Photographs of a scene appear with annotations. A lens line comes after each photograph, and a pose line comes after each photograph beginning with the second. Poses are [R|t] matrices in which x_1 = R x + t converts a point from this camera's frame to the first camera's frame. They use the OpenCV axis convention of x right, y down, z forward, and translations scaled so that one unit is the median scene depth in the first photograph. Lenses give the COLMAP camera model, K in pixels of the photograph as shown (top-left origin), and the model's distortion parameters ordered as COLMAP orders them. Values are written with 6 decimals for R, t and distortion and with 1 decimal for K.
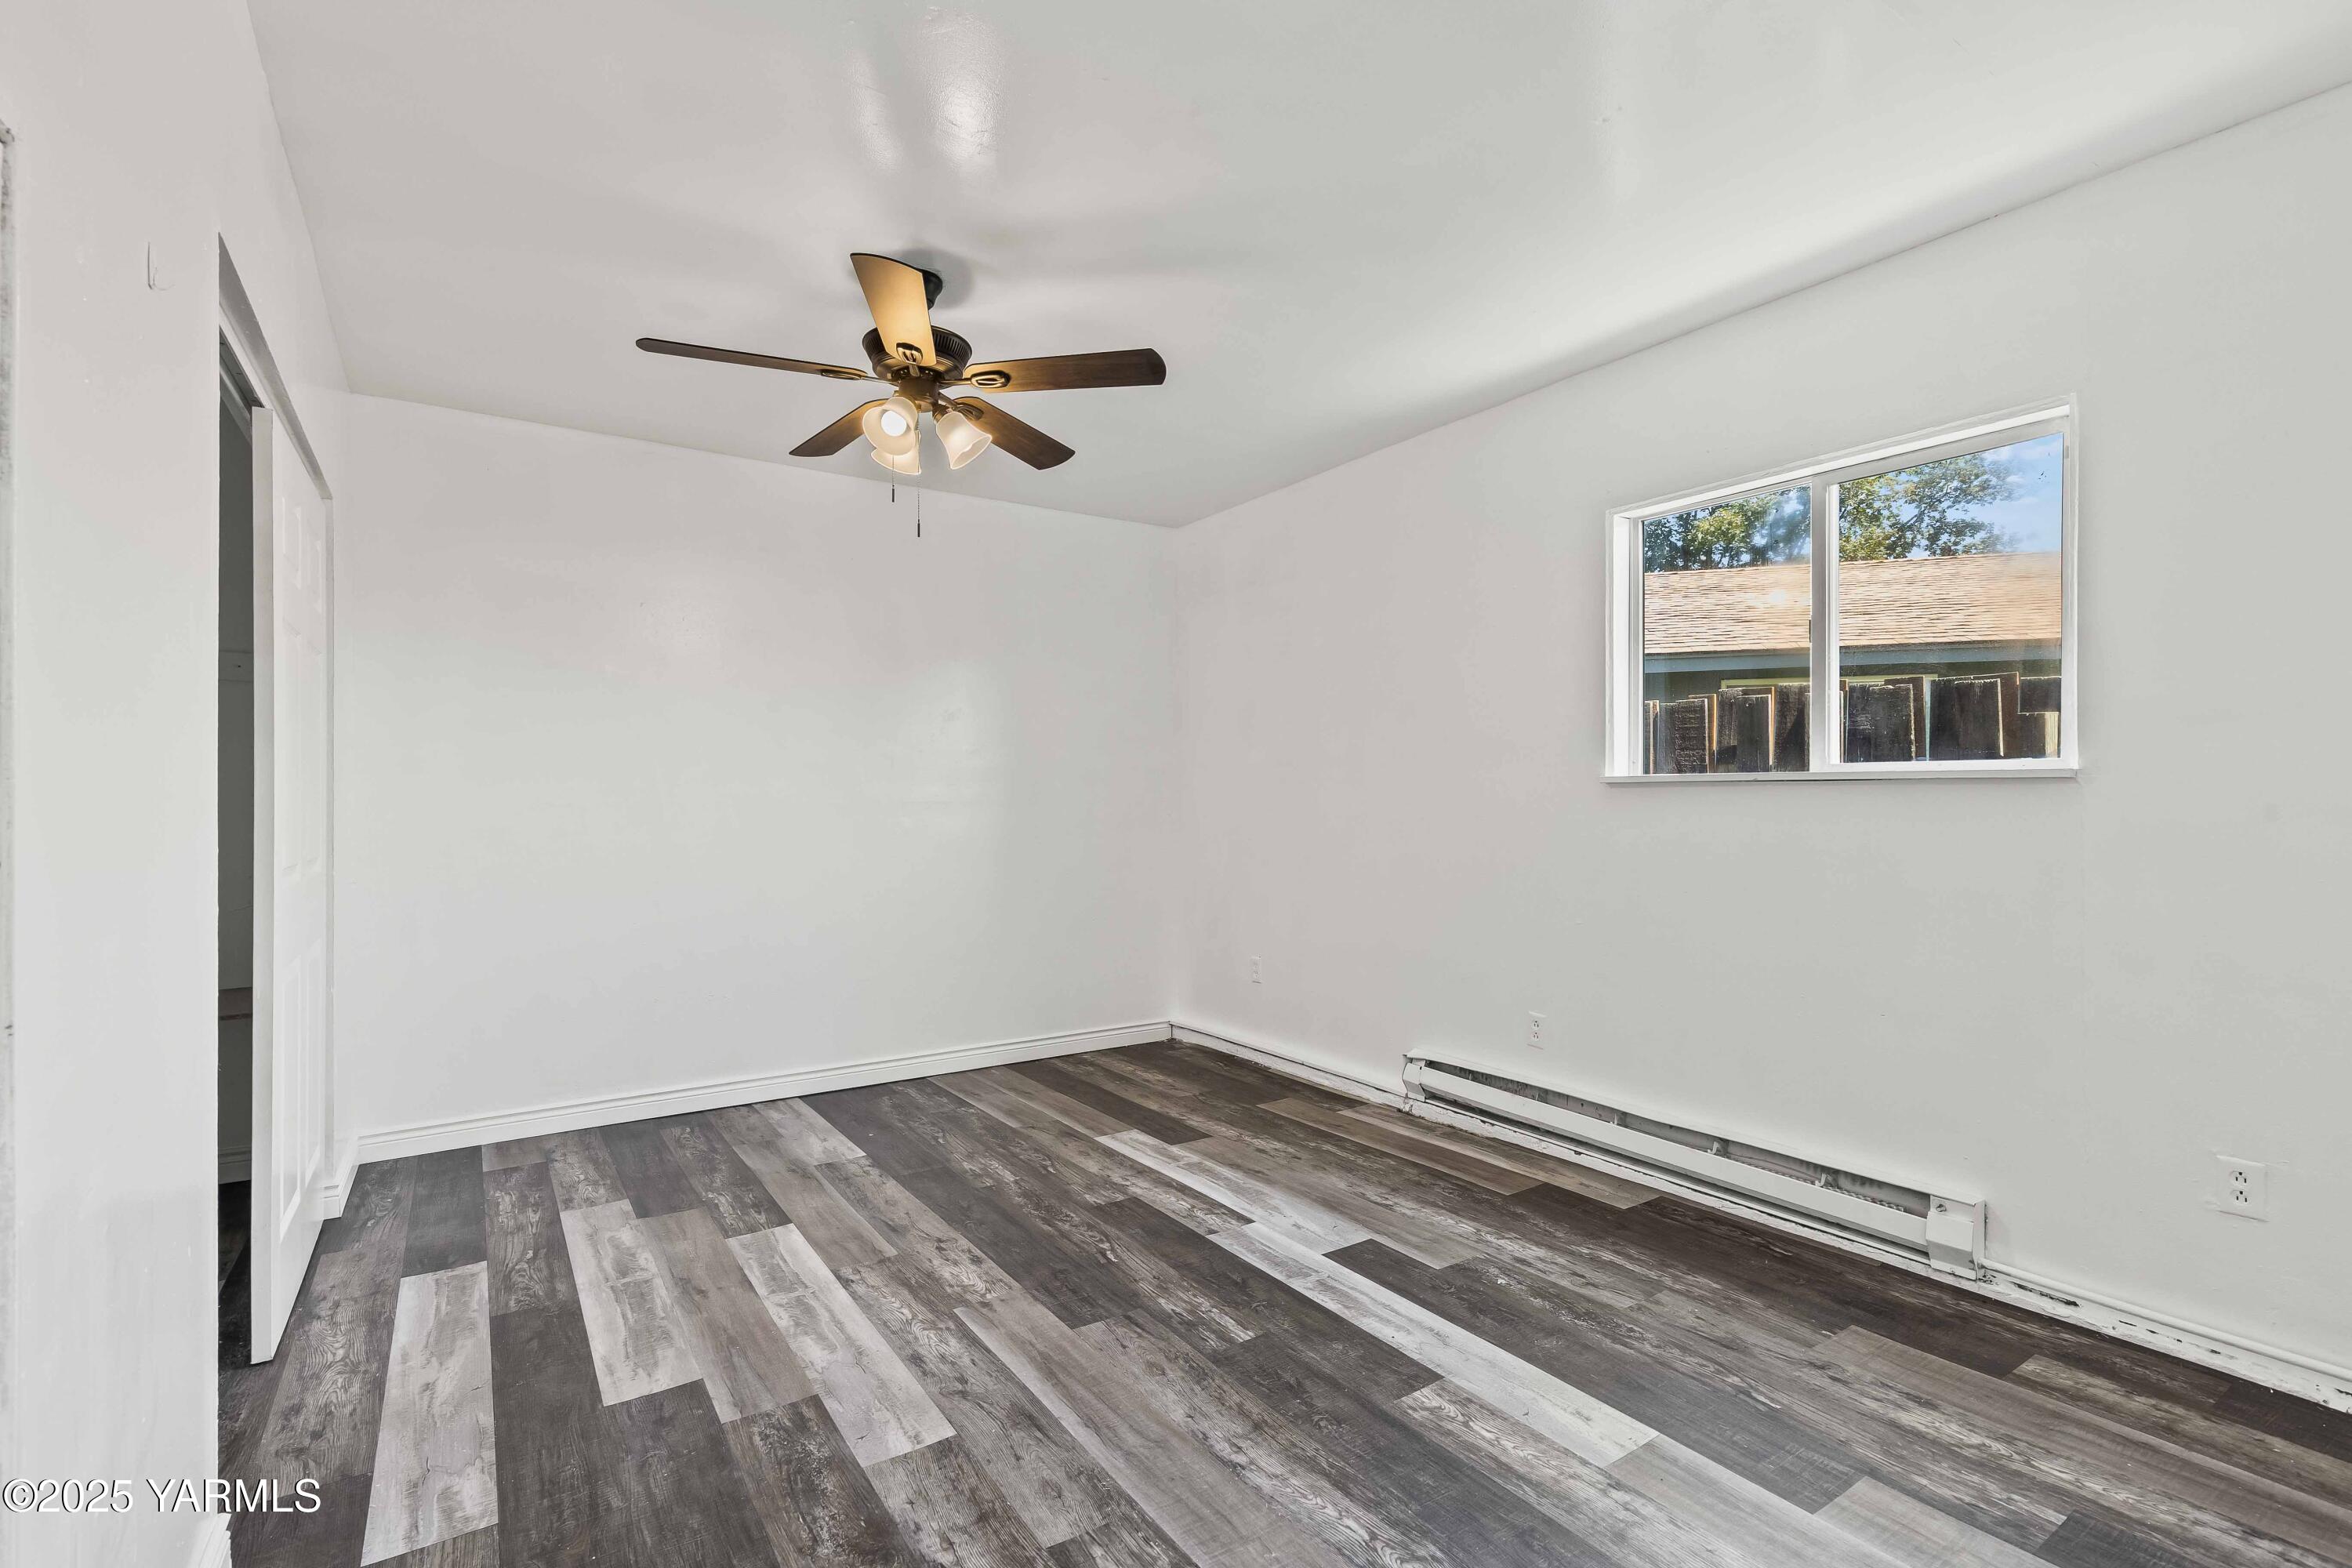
lens RADIAL K [[1061.0, 0, 1176.6], [0, 1061.0, 795.0], [0, 0, 1]] dist [0.005955, -0.000731]
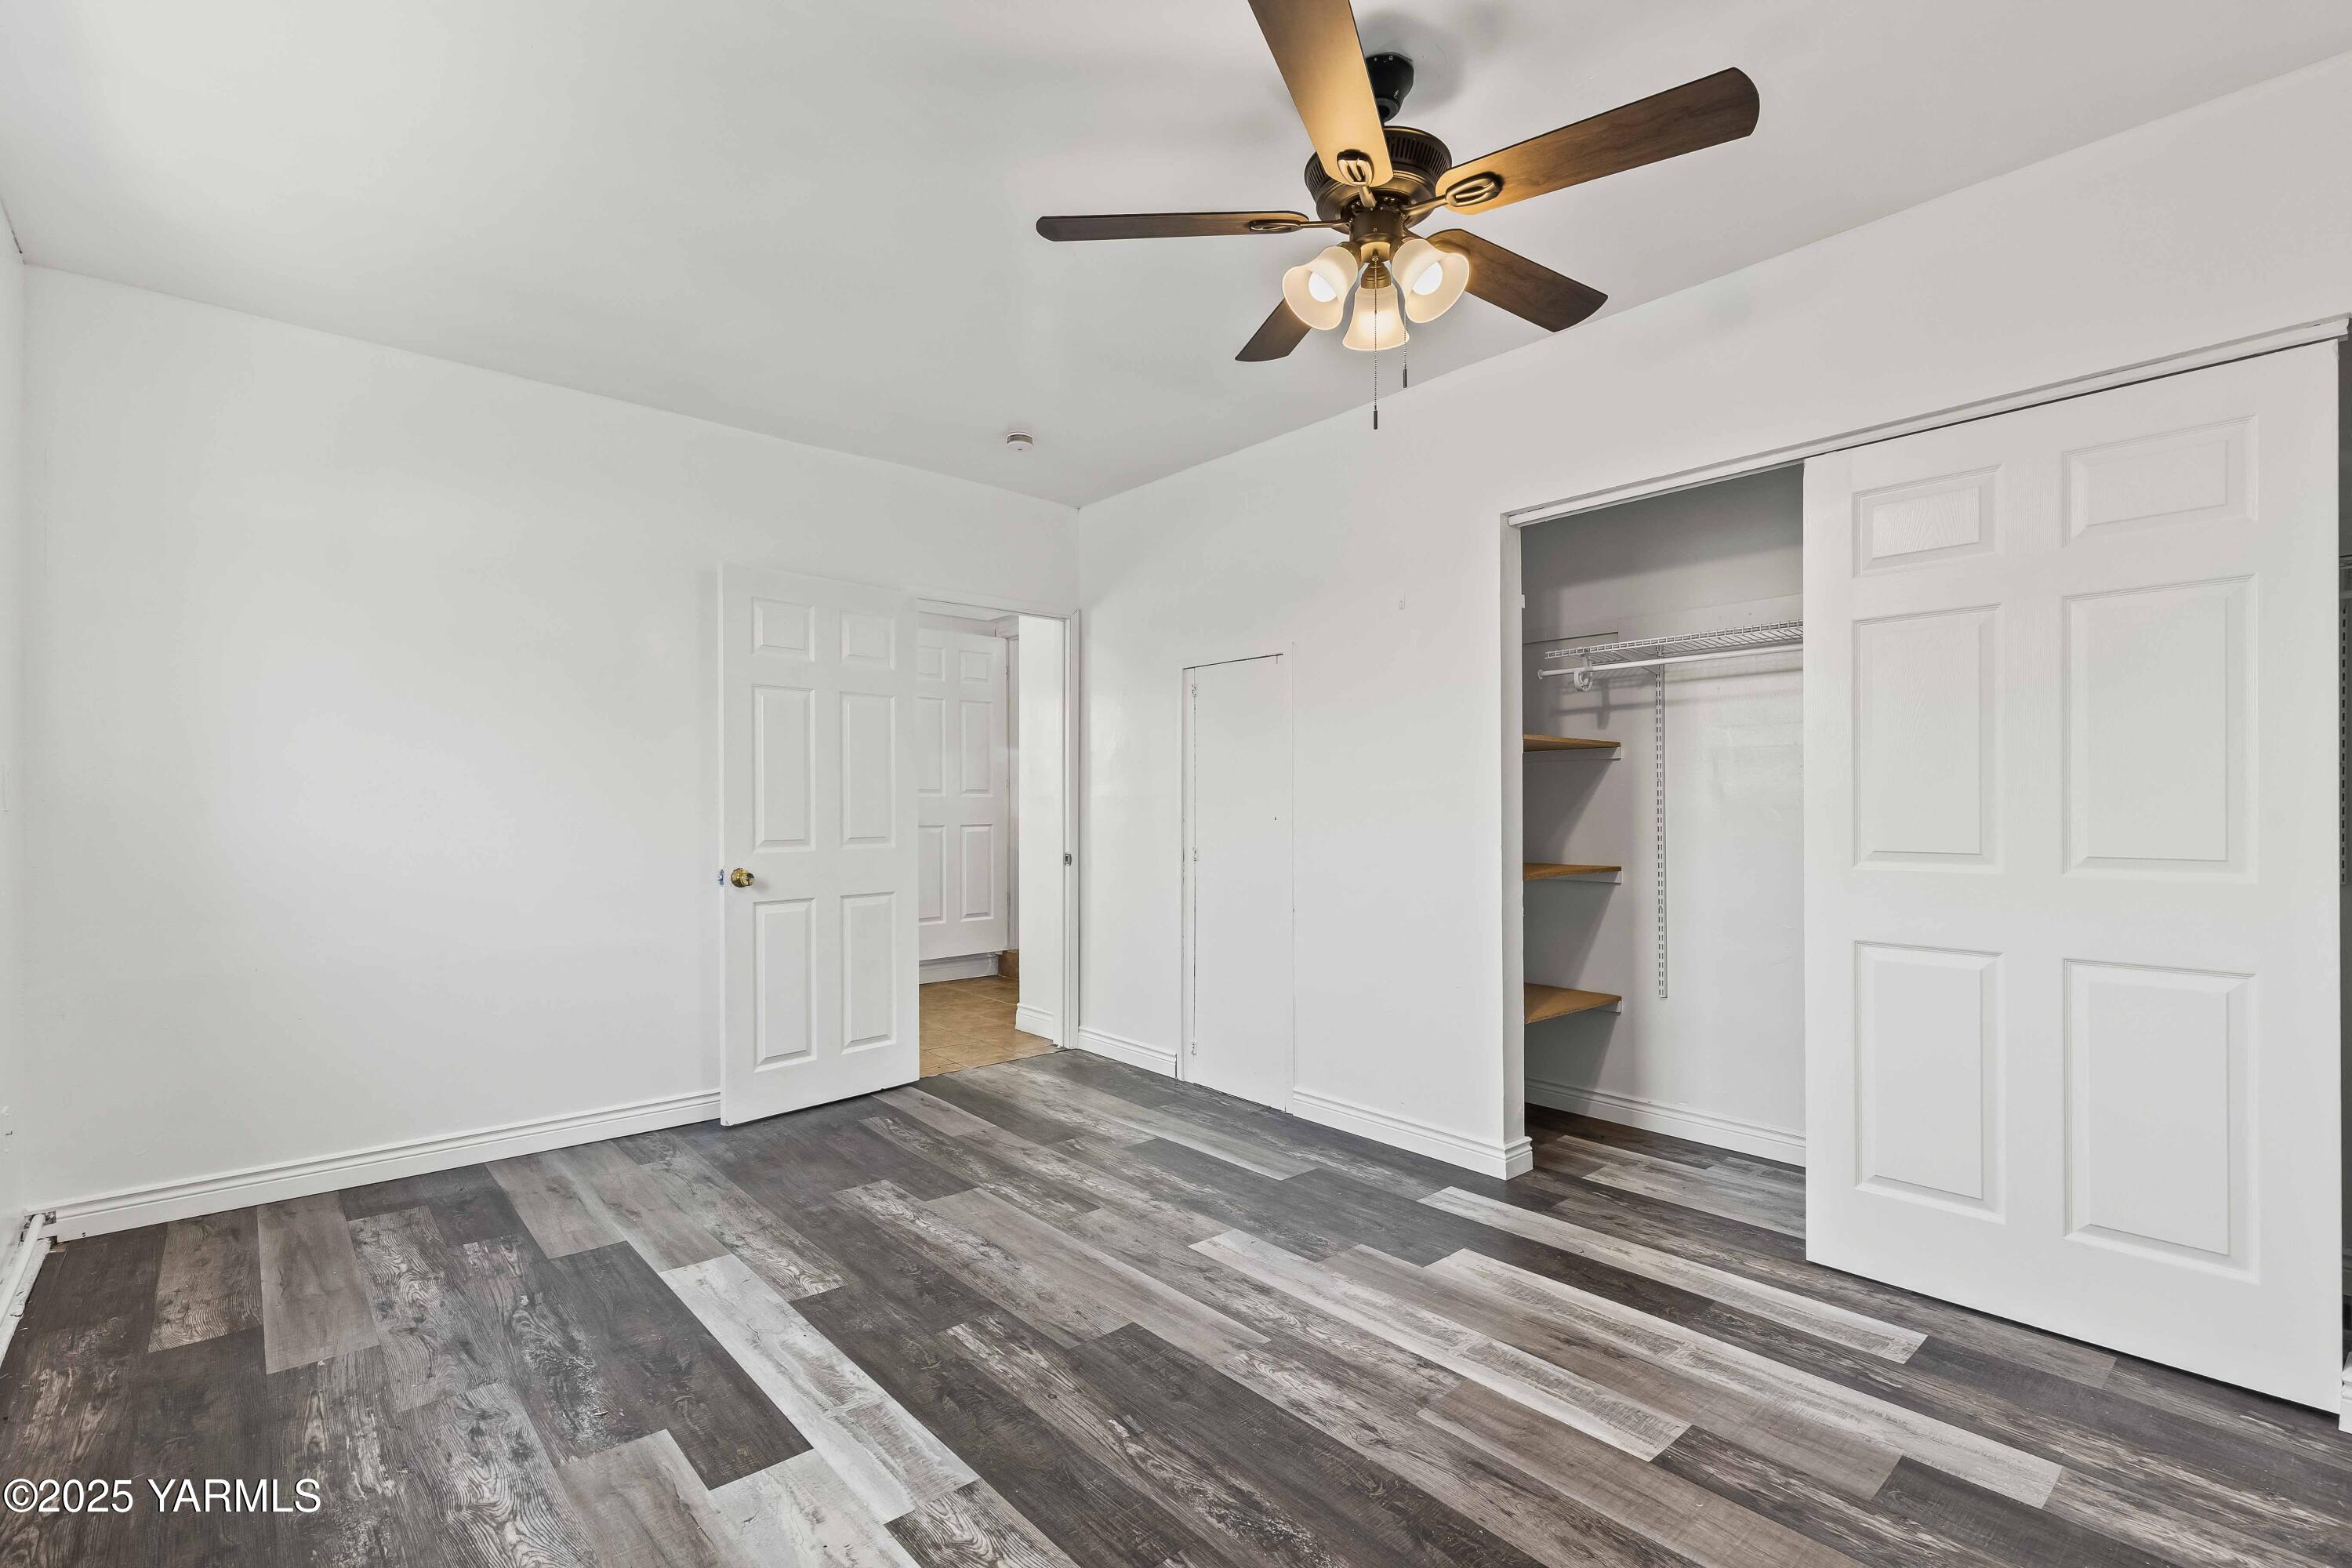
lens RADIAL K [[1061.0, 0, 1175.6], [0, 1061.0, 794.4], [0, 0, 1]] dist [0.005955, -0.000731]
pose [[-0.990849, 0.003061, -0.134942, -0.004649], [0.005509, 0.999827, -0.017772, 0.026549], [0.134864, -0.018352, -0.990694, 1.925712]]
